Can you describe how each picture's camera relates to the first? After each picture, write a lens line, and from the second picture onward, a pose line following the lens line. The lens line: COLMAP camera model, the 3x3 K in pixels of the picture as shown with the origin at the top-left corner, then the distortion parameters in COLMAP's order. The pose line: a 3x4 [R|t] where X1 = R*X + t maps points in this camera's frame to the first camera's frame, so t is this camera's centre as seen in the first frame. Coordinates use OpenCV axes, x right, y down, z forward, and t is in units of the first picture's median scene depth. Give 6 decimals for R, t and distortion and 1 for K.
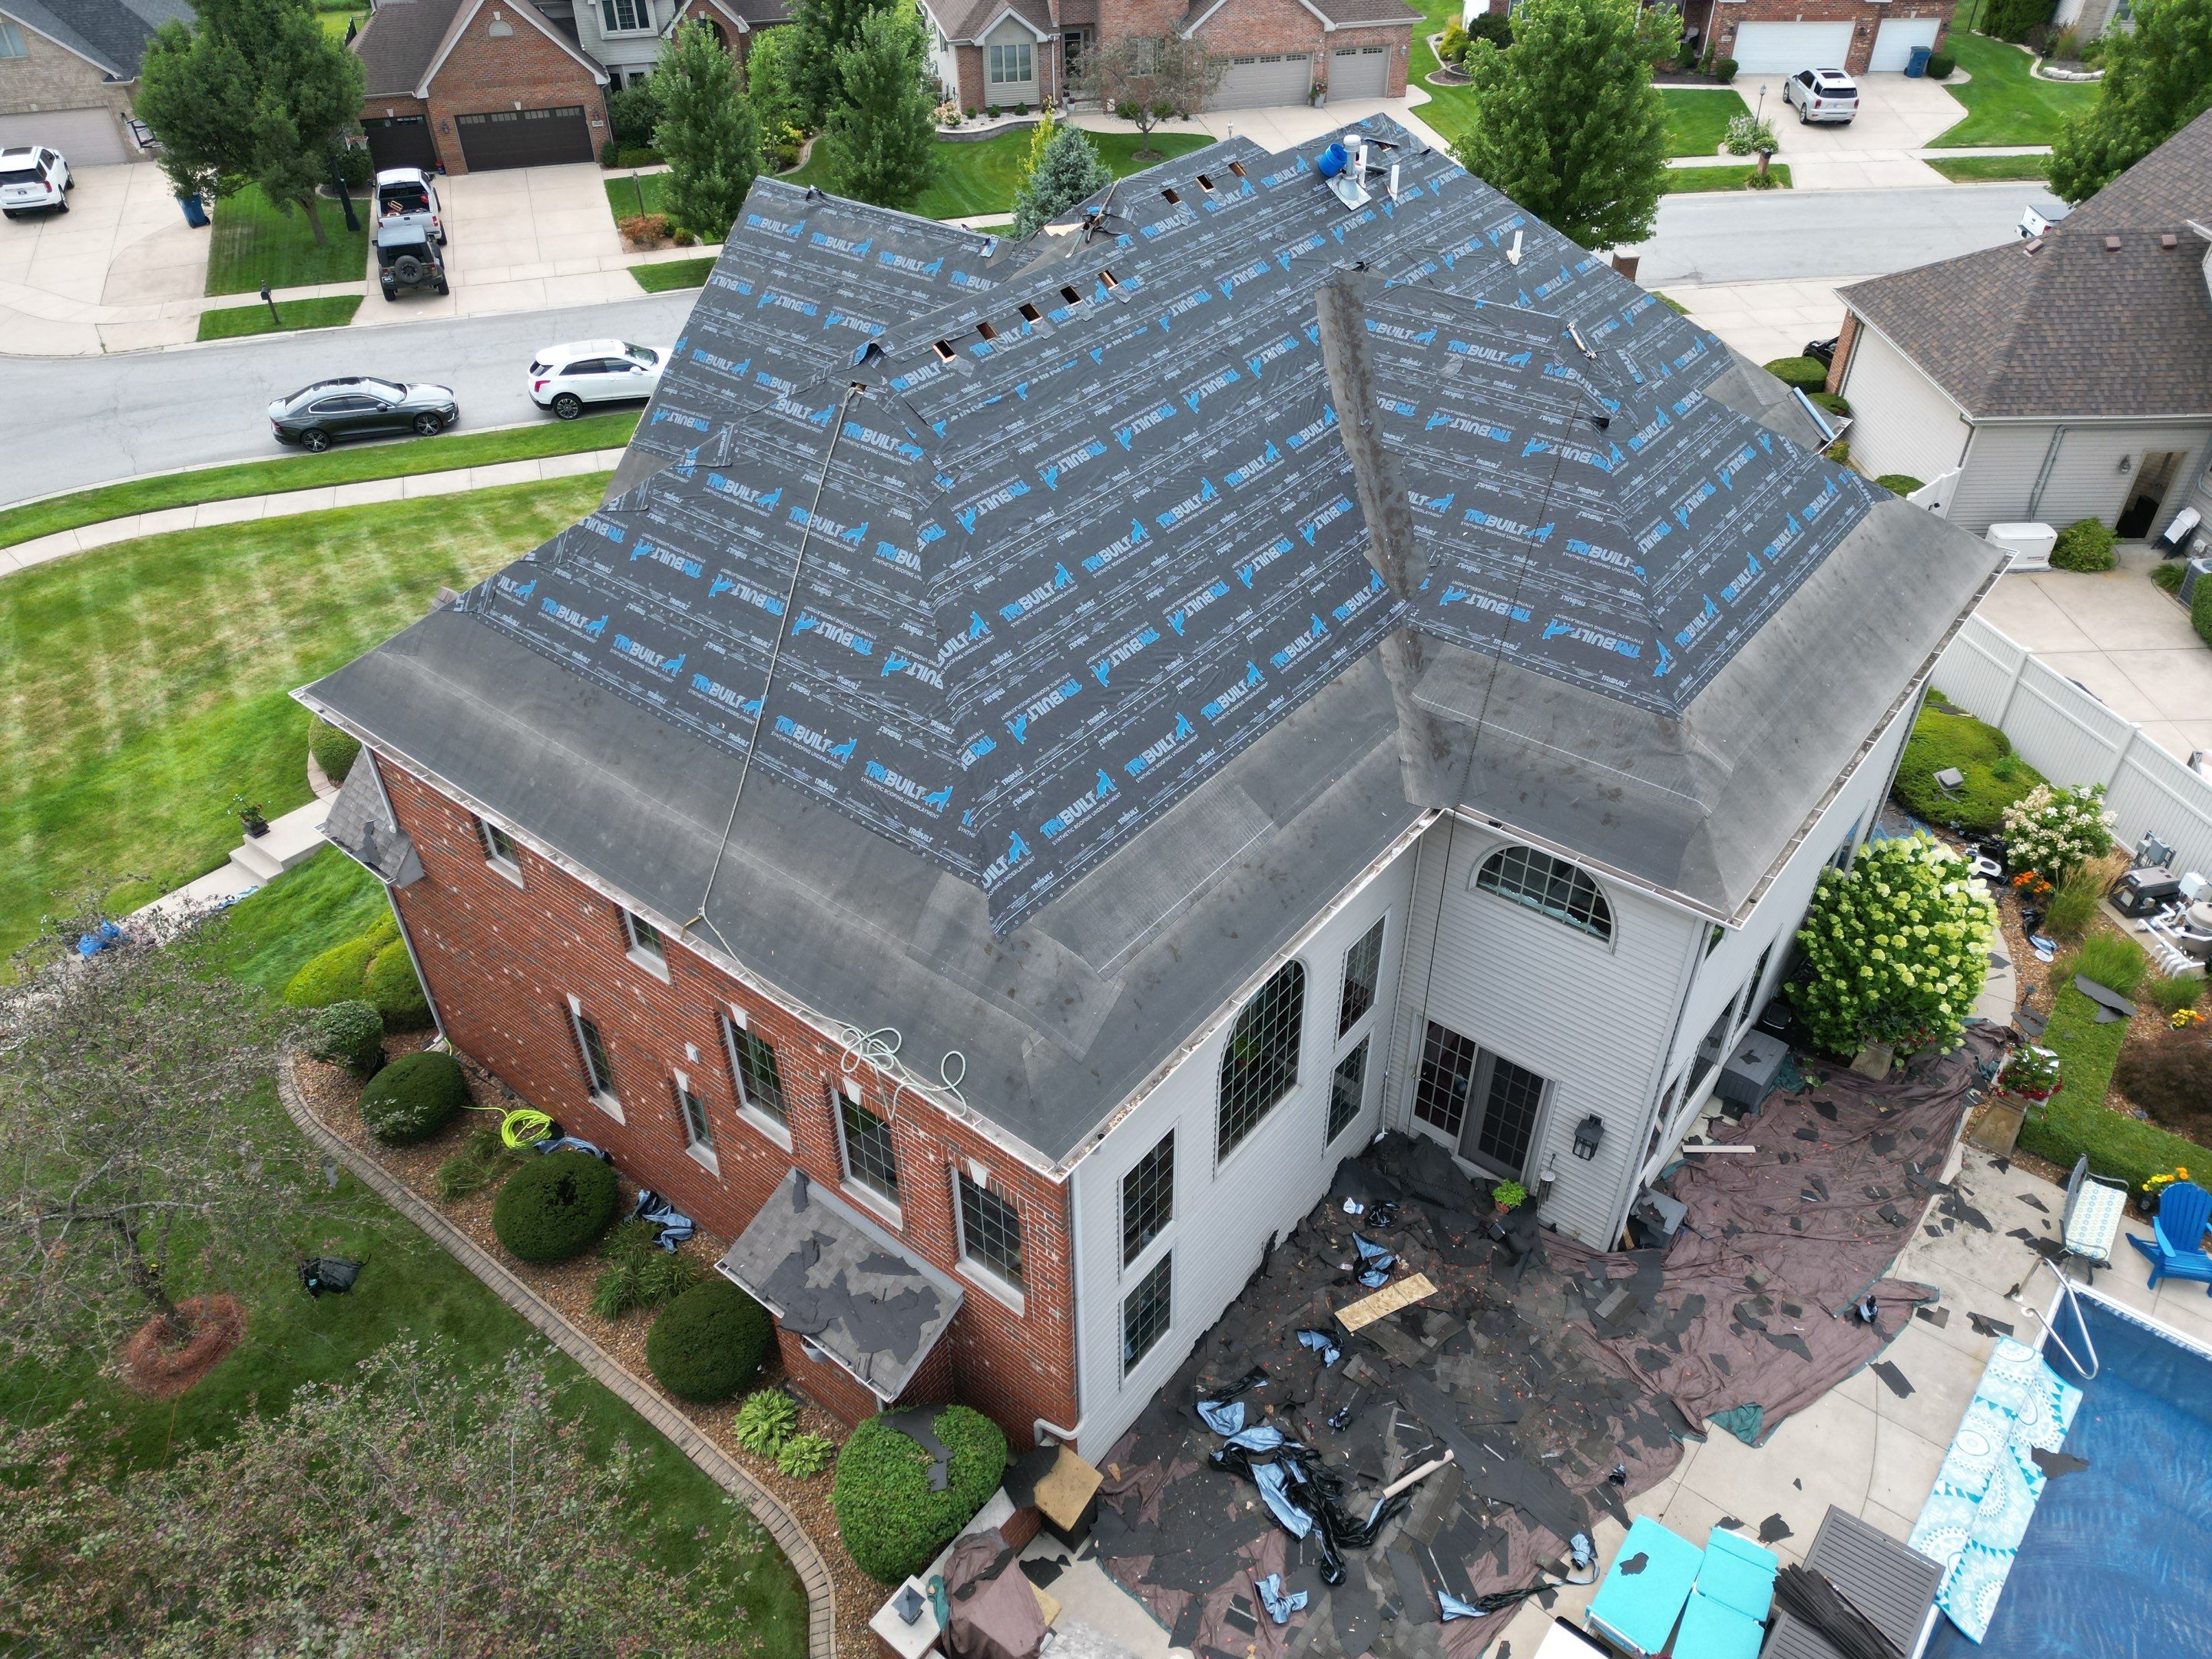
lens RADIAL K [[1544.9, 0, 1103.1], [0, 1544.9, 835.7], [0, 0, 1]] dist [0.058060, -0.039702]
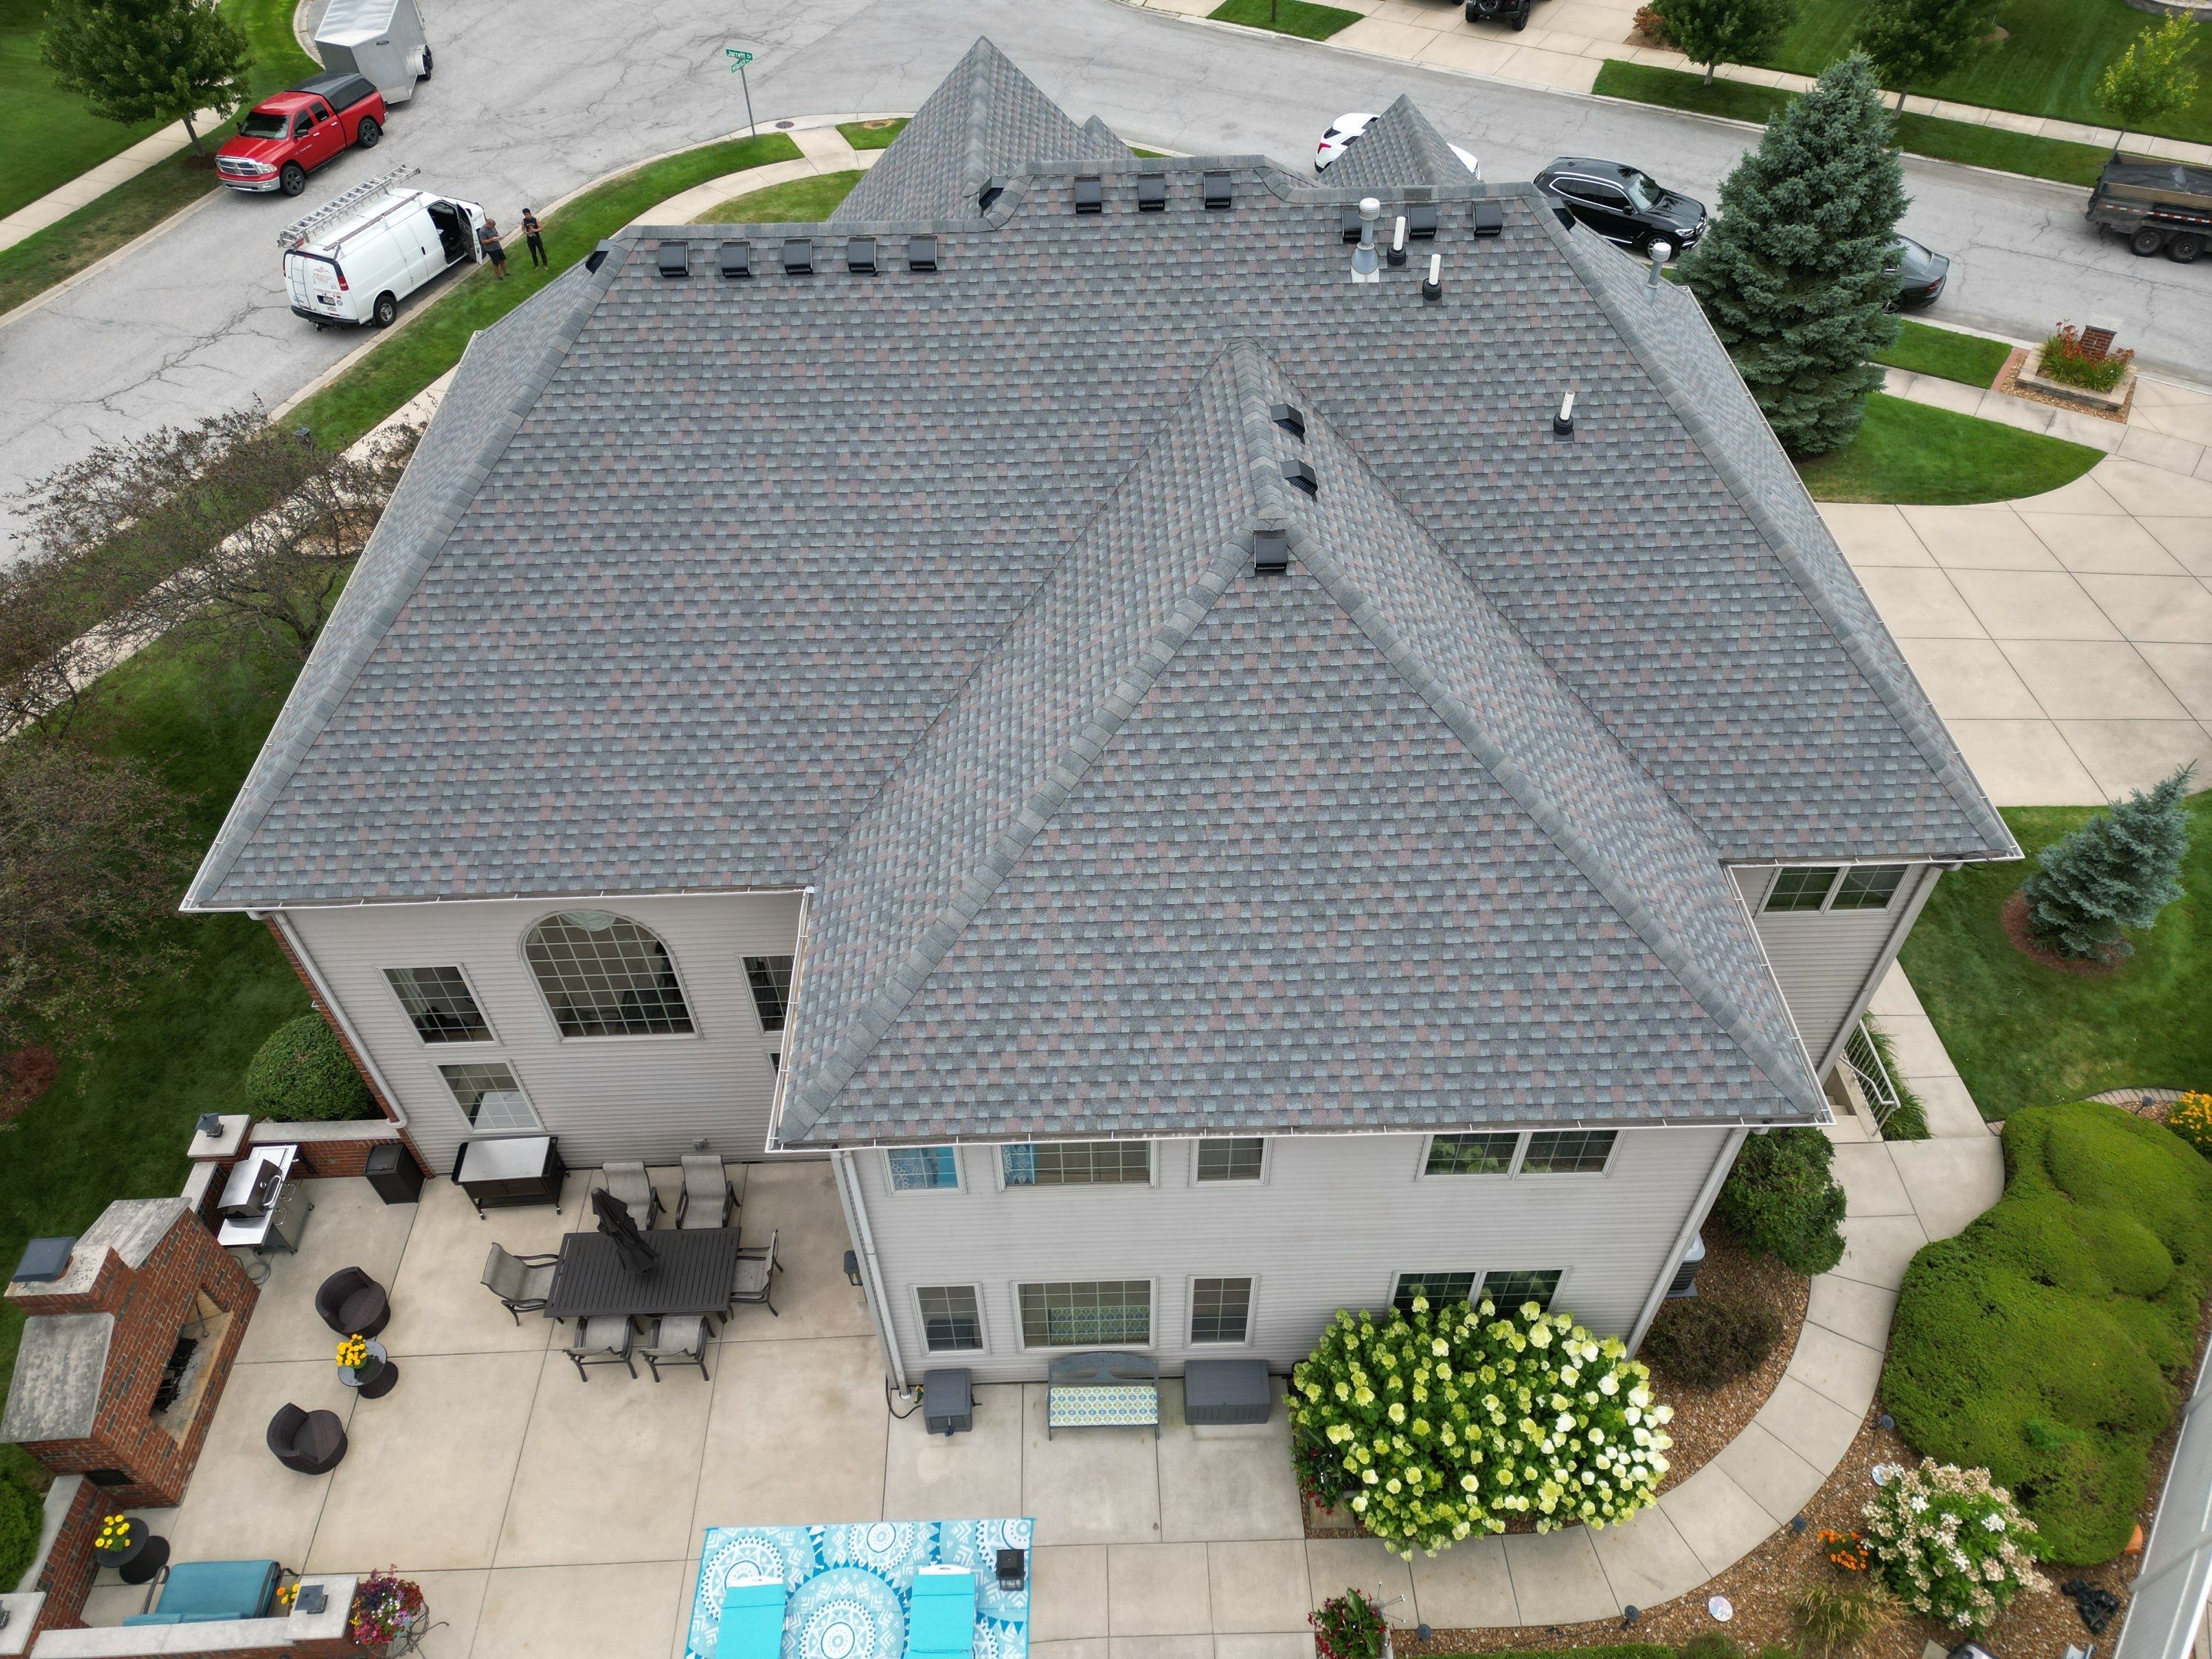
lens RADIAL K [[1544.9, 0, 1102.6], [0, 1544.9, 833.1], [0, 0, 1]] dist [0.058060, -0.039702]
pose [[0.644566, 0.554536, -0.526331, 0.568997], [-0.463322, 0.830926, 0.308051, -0.296992], [0.608167, 0.045302, 0.792515, 0.226508]]
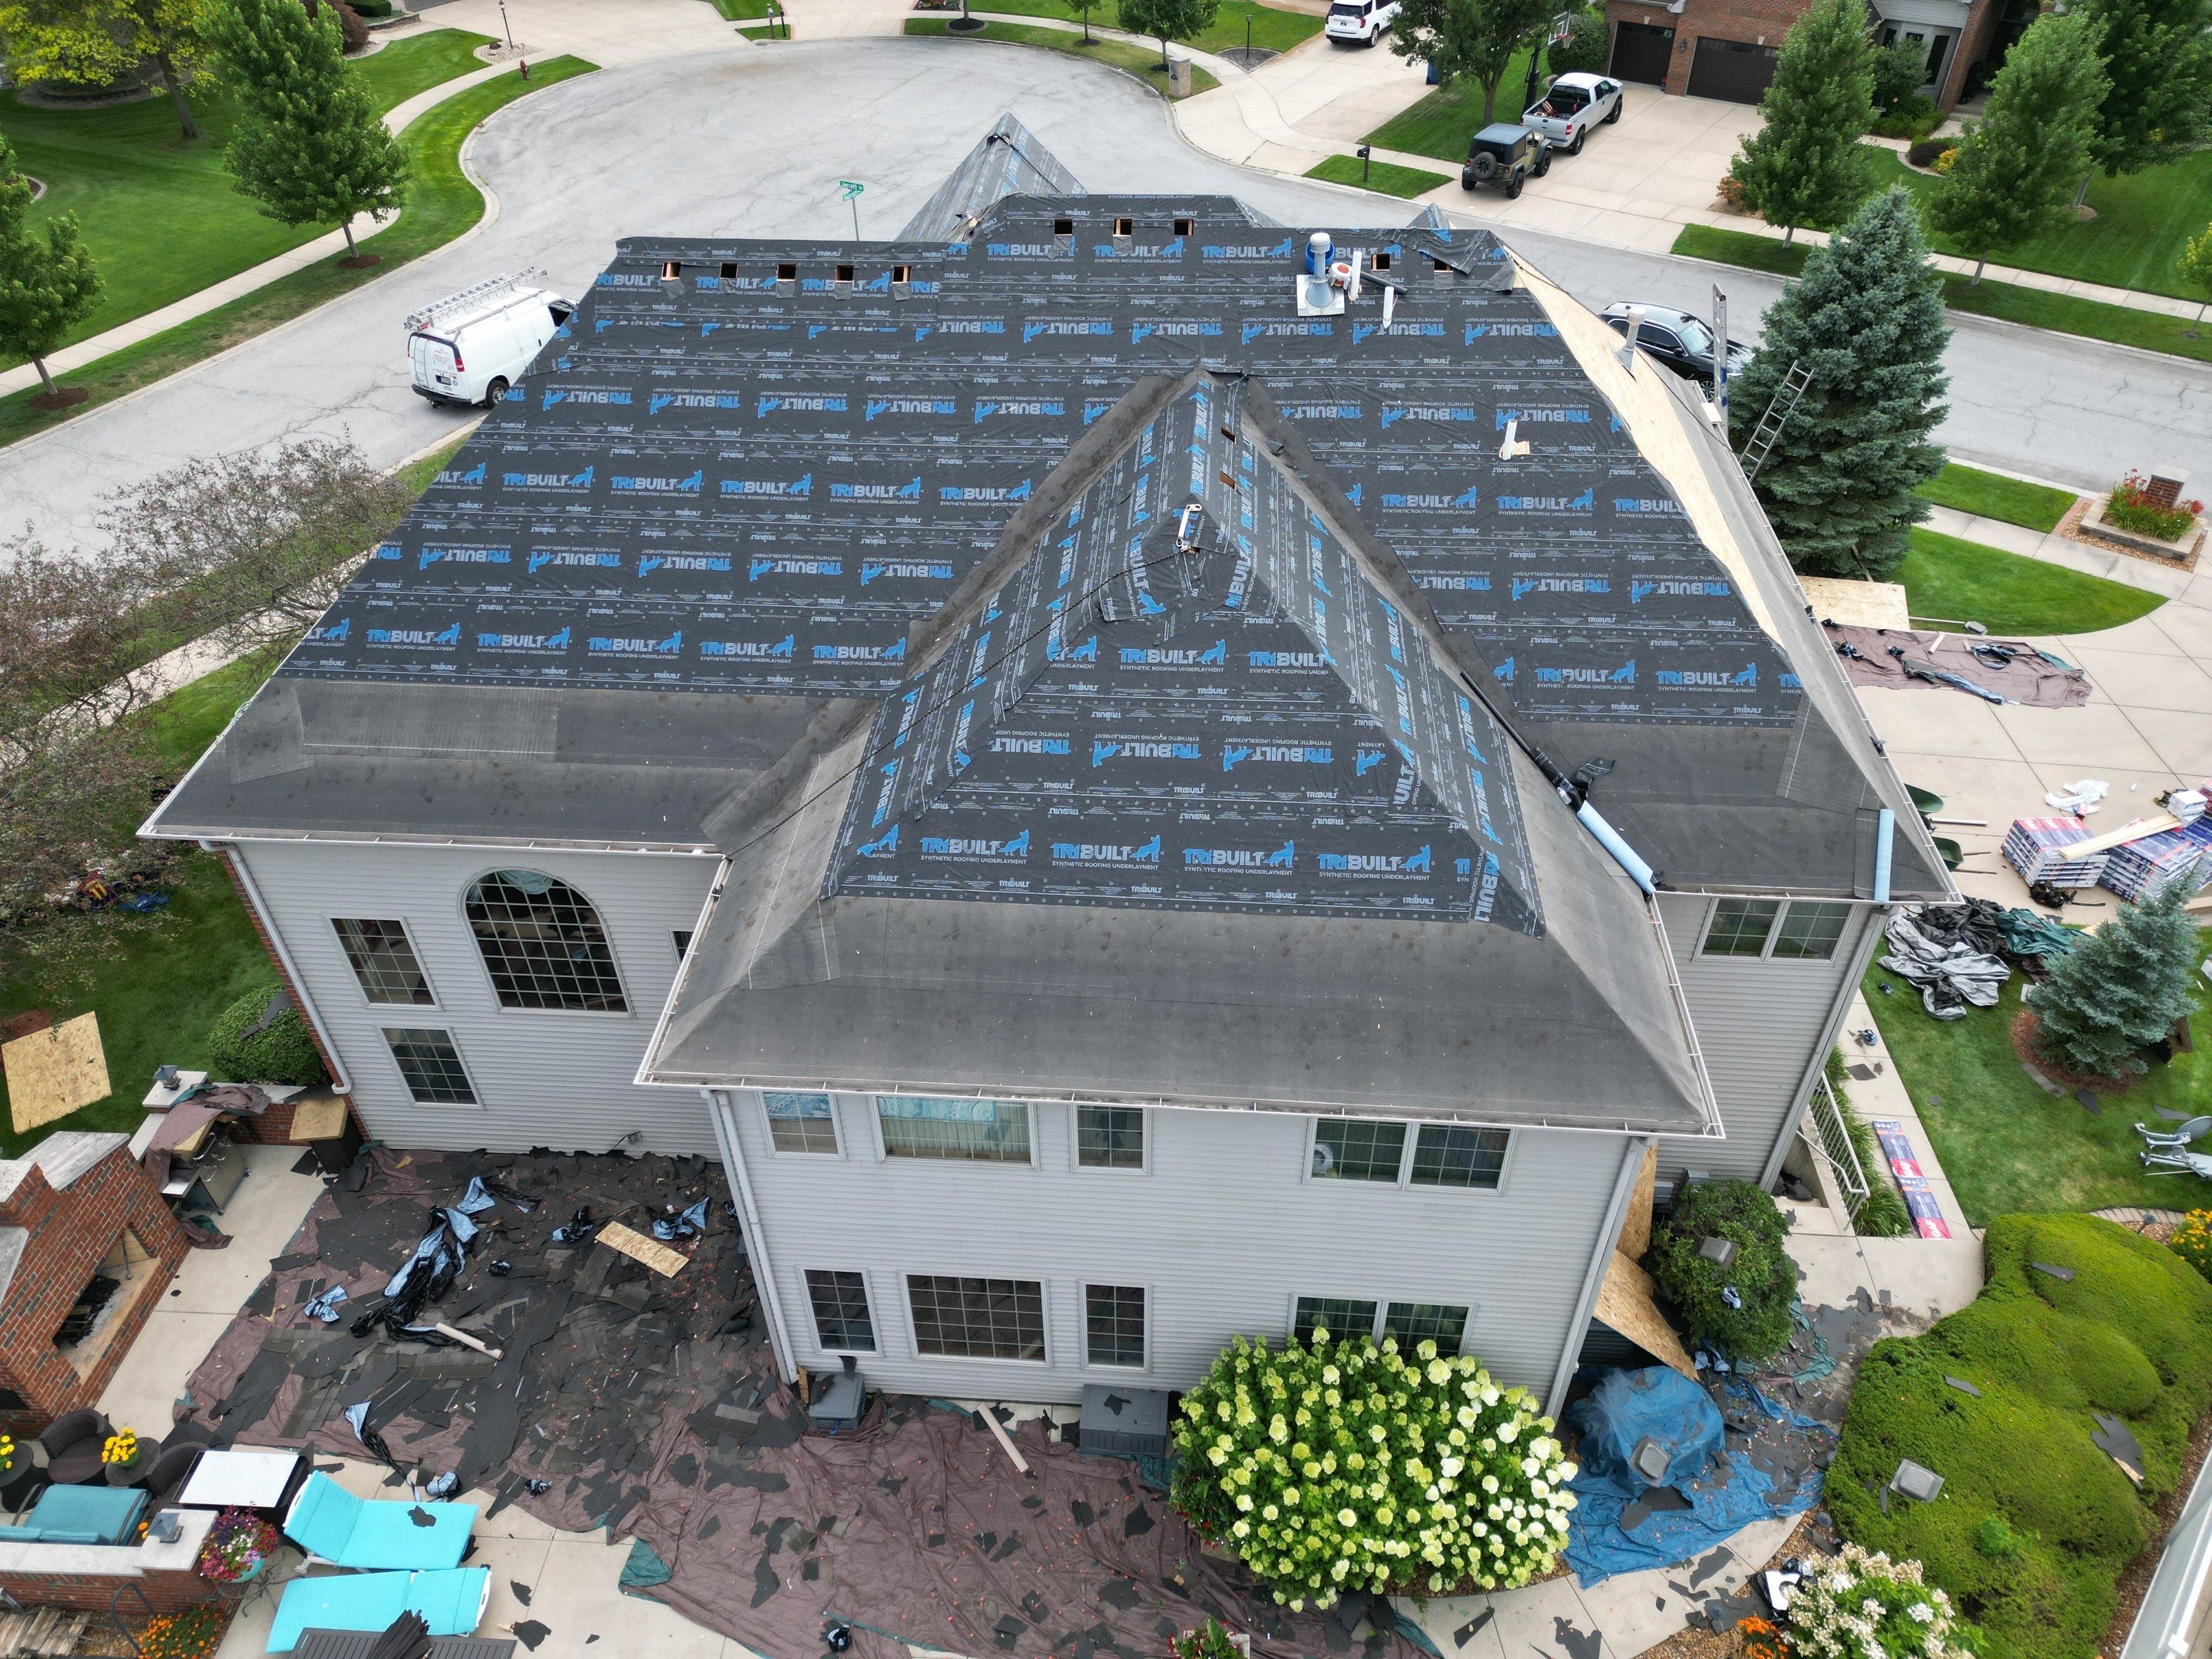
lens RADIAL K [[1544.9, 0, 1105.9], [0, 1544.9, 836.0], [0, 0, 1]] dist [0.058060, -0.039702]
pose [[0.568929, 0.536464, -0.623318, 0.661892], [-0.500836, 0.827190, 0.254794, -0.274693], [0.652290, 0.167221, 0.739293, 0.283713]]
